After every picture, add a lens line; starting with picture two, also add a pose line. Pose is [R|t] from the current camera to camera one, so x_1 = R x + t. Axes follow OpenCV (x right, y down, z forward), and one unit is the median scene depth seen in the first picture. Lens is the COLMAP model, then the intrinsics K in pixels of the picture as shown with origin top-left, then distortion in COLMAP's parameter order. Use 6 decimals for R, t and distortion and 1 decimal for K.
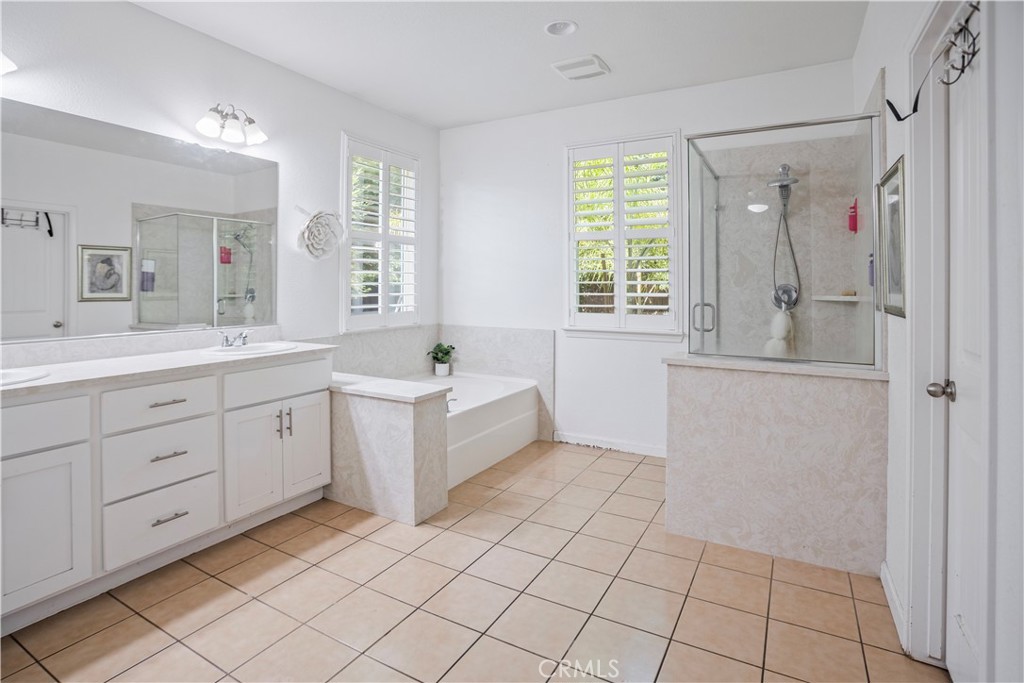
lens RADIAL K [[506.1, 0, 511.4], [0, 506.1, 332.4], [0, 0, 1]] dist [-0.080548, 0.039067]
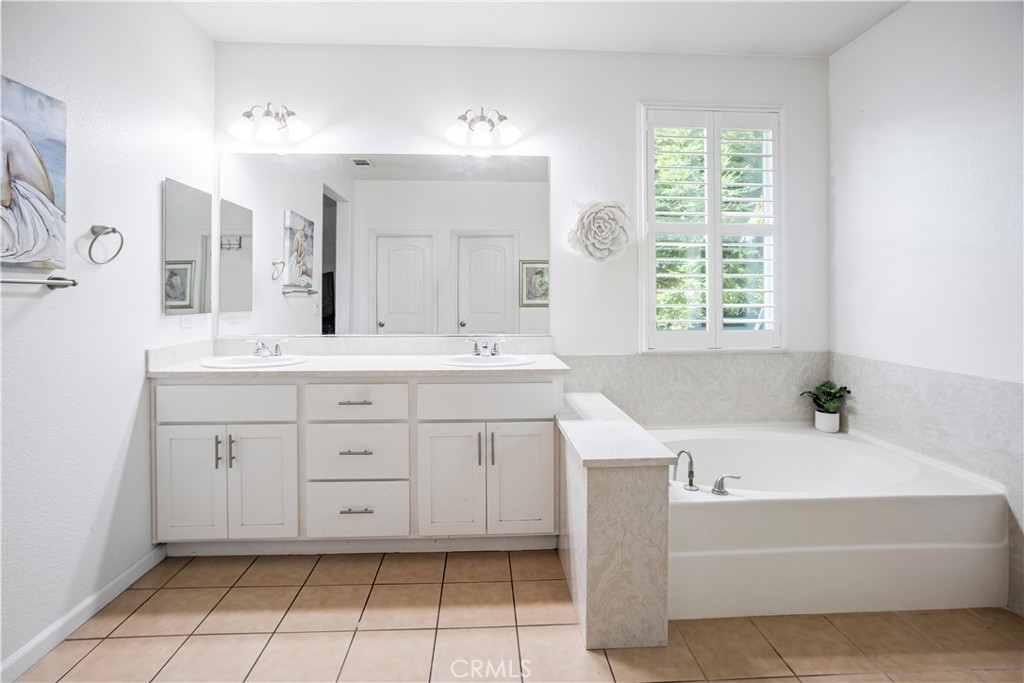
lens RADIAL K [[501.1, 0, 512.8], [0, 501.1, 314.6], [0, 0, 1]] dist [-0.072582, 0.048676]
pose [[0.542761, 0.029462, -0.839371, 0.225674], [-0.074756, 0.997113, -0.013341, -0.034085], [0.836554, 0.069988, 0.543396, 0.409107]]
